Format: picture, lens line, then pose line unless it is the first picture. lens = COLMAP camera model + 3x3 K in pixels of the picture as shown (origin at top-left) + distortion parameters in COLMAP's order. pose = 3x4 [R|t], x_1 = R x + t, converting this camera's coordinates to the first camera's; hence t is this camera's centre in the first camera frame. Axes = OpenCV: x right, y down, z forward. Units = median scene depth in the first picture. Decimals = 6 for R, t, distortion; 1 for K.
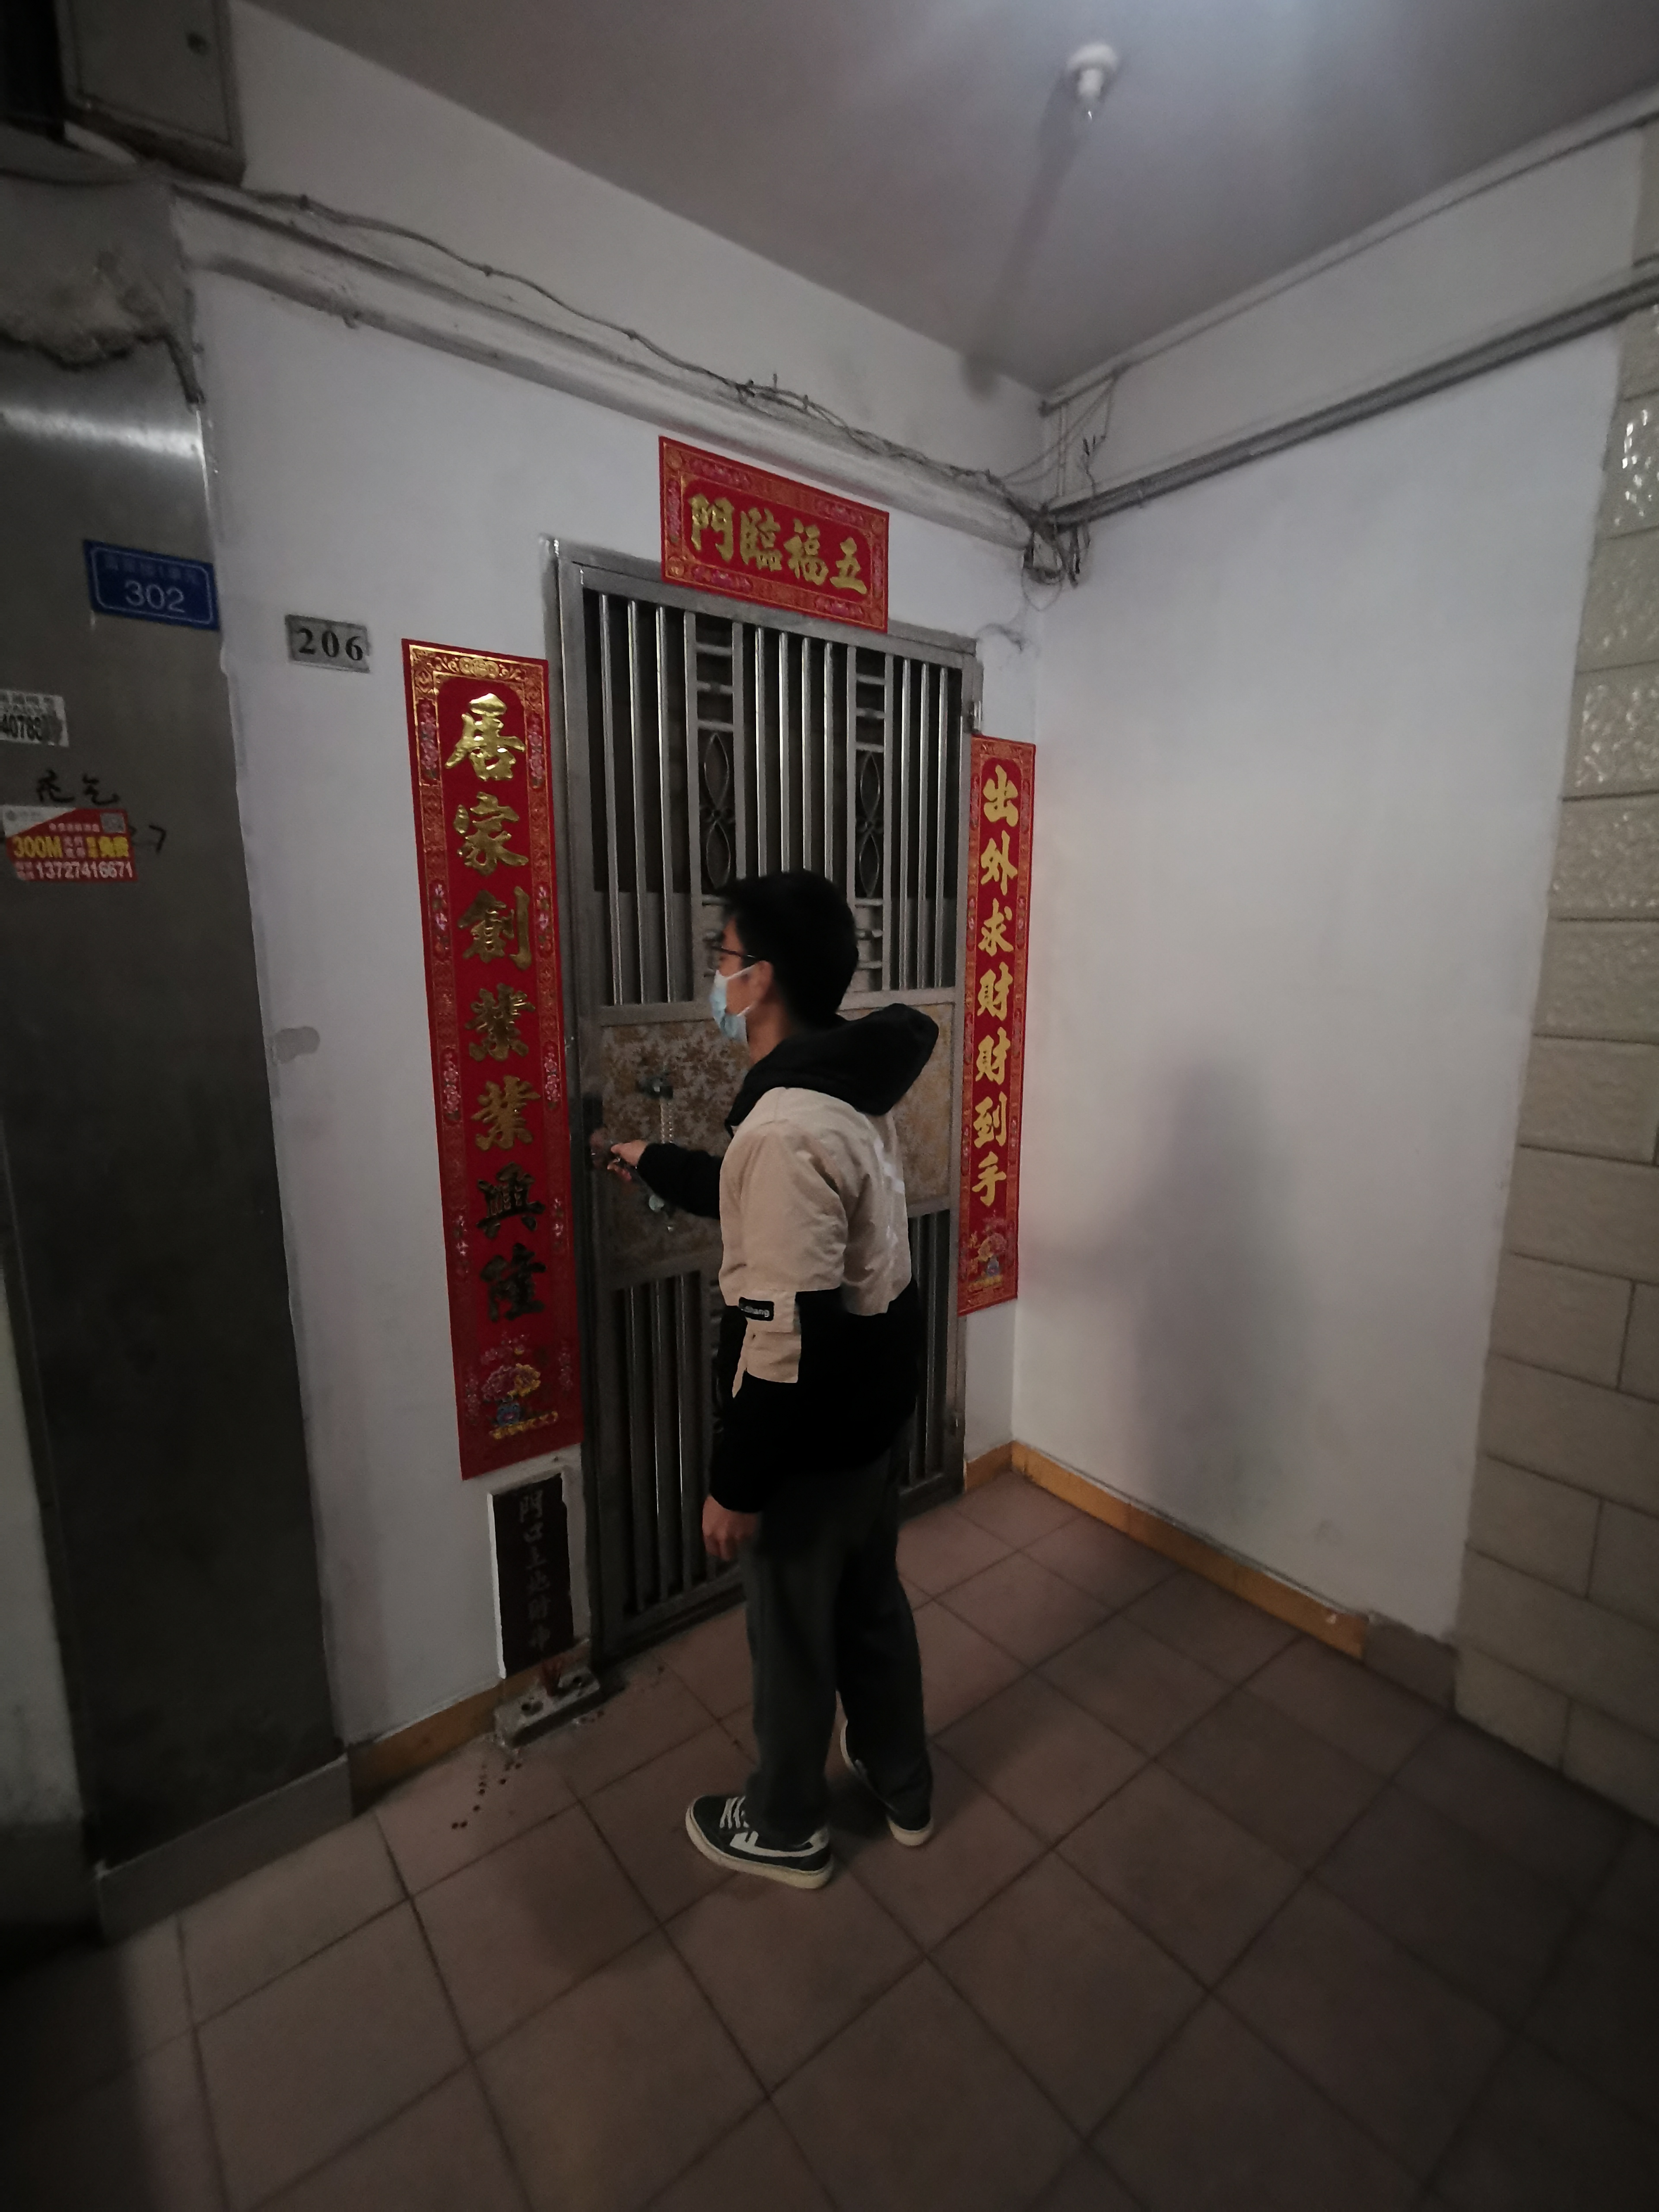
lens RADIAL K [[1026.4, 0, 818.5], [0, 1026.4, 1101.4], [0, 0, 1]] dist [-0.000710, 0.006323]
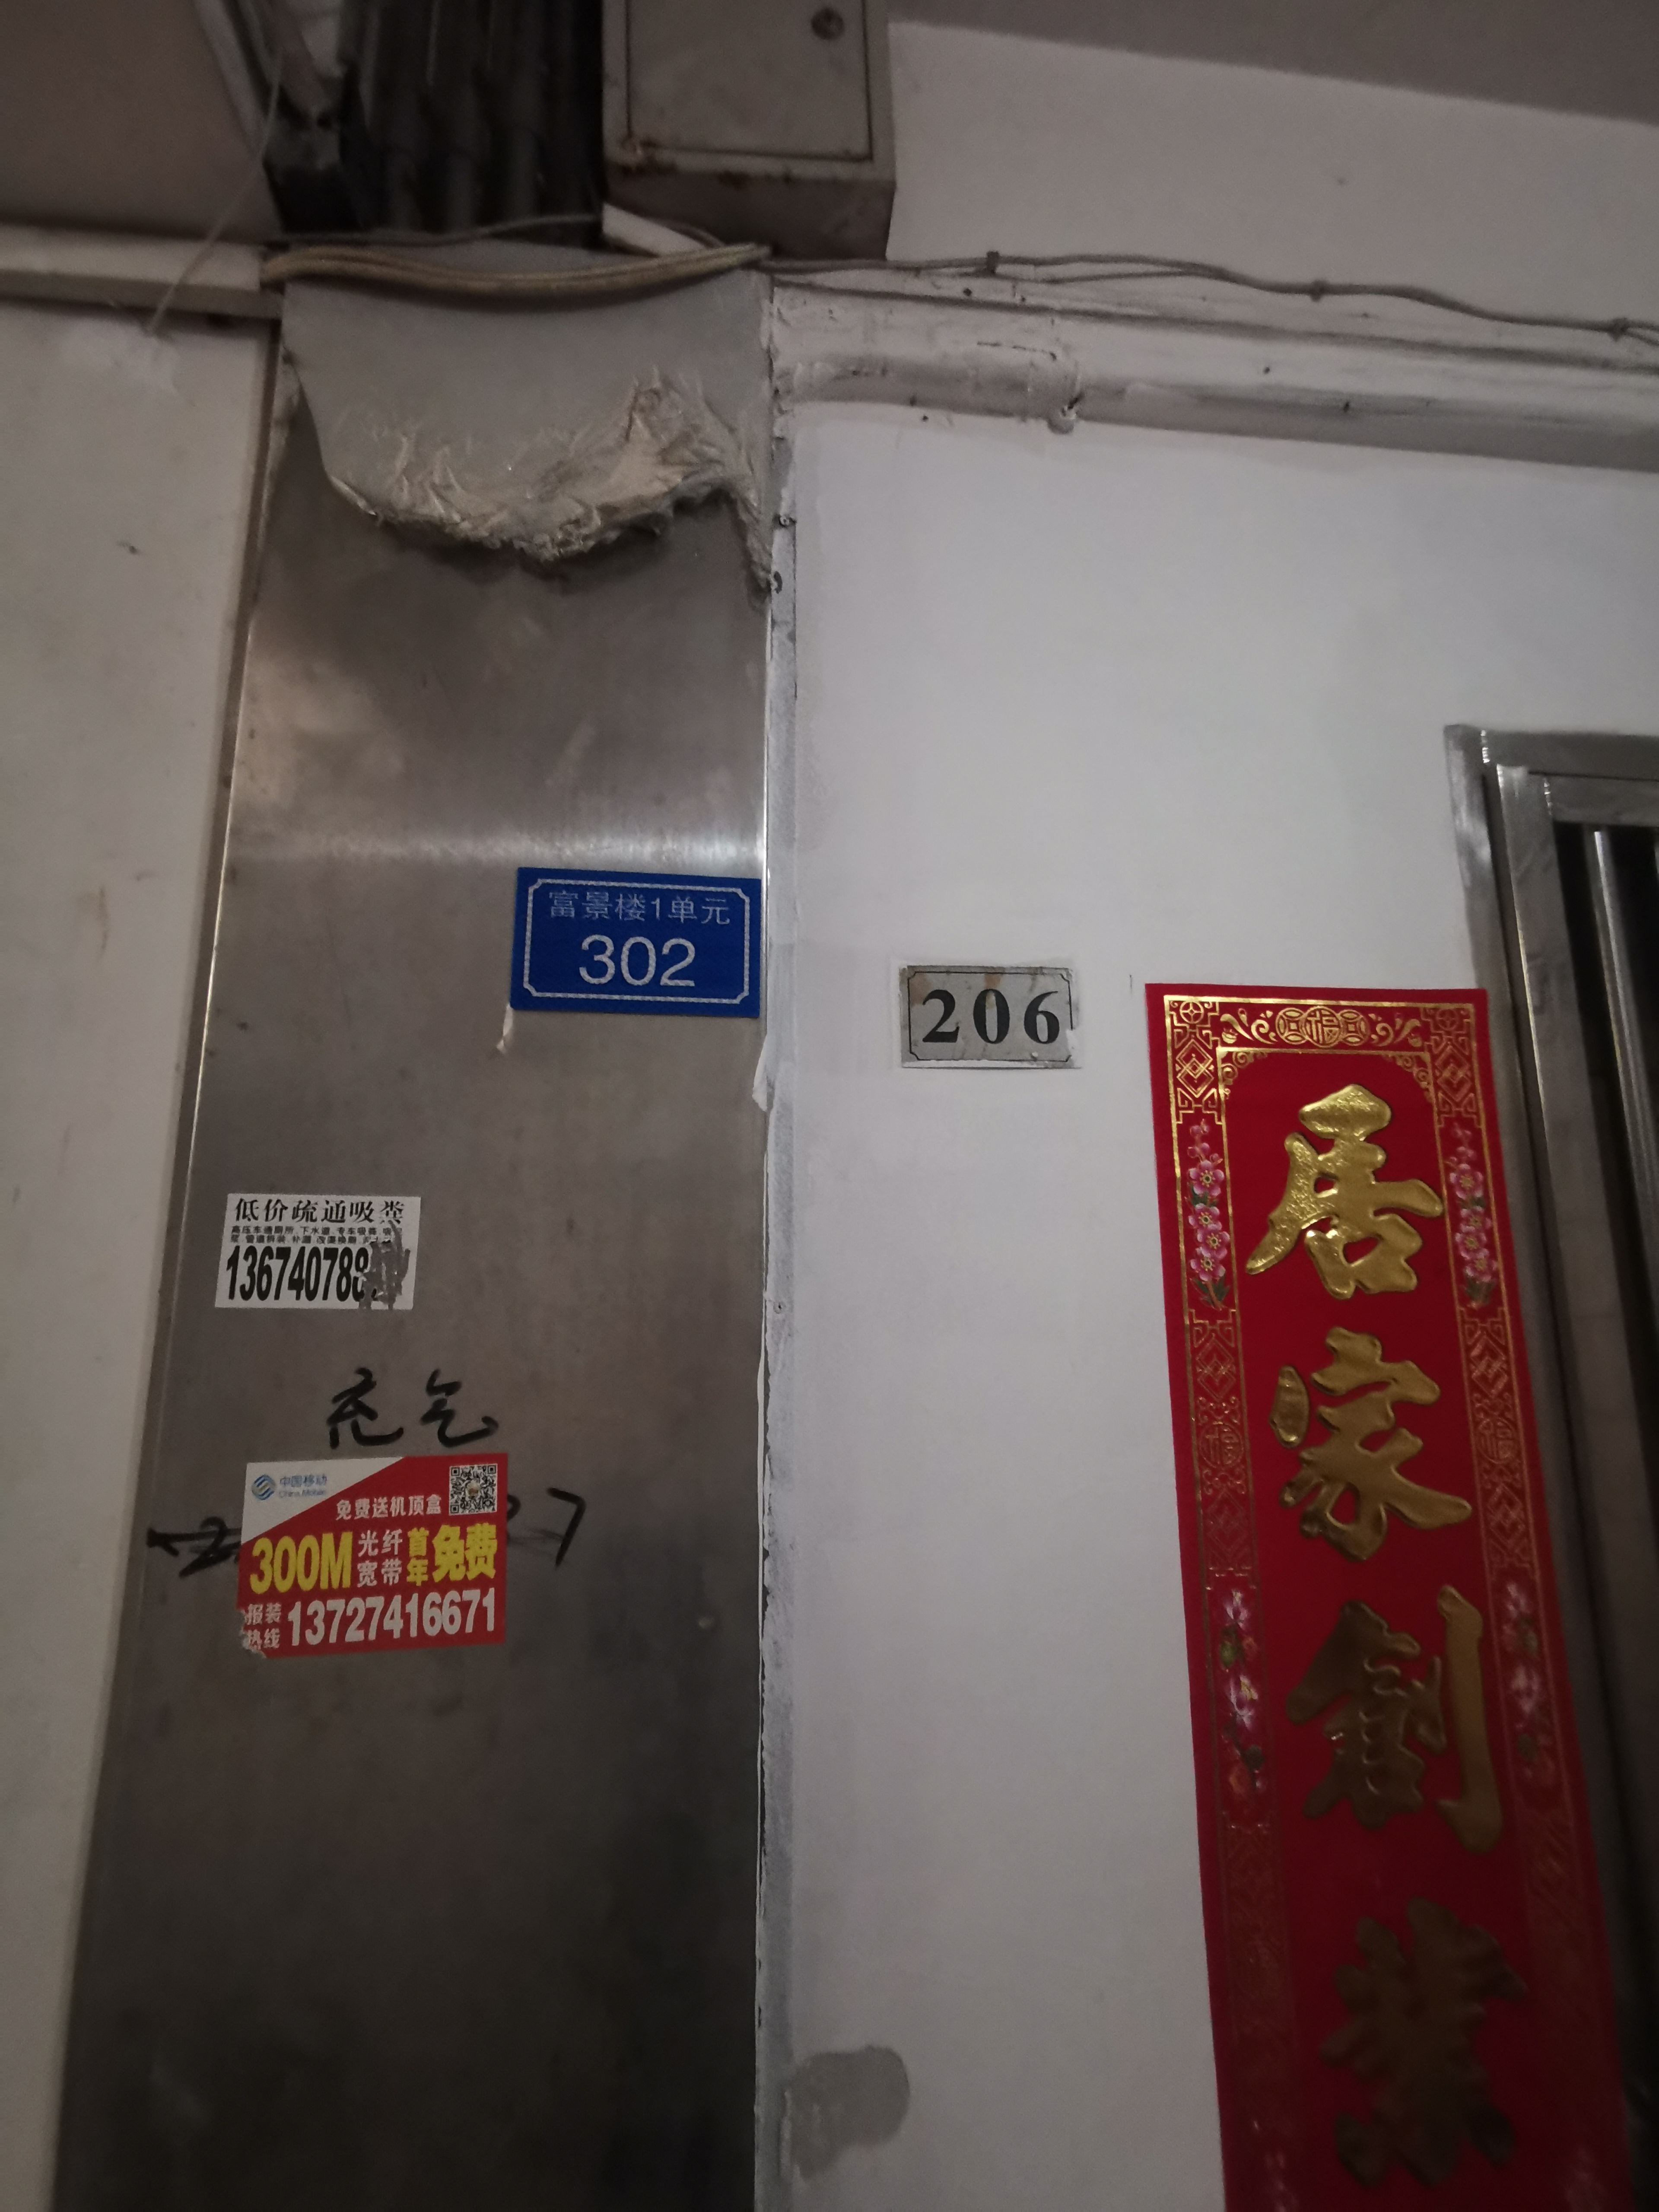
lens RADIAL K [[1026.4, 0, 818.5], [0, 1026.4, 1101.4], [0, 0, 1]] dist [-0.000710, 0.006323]
pose [[0.842983, -0.094965, -0.529492, -0.290752], [-0.095873, 0.942014, -0.321585, -0.248049], [0.529329, 0.321855, 0.784997, 0.592425]]
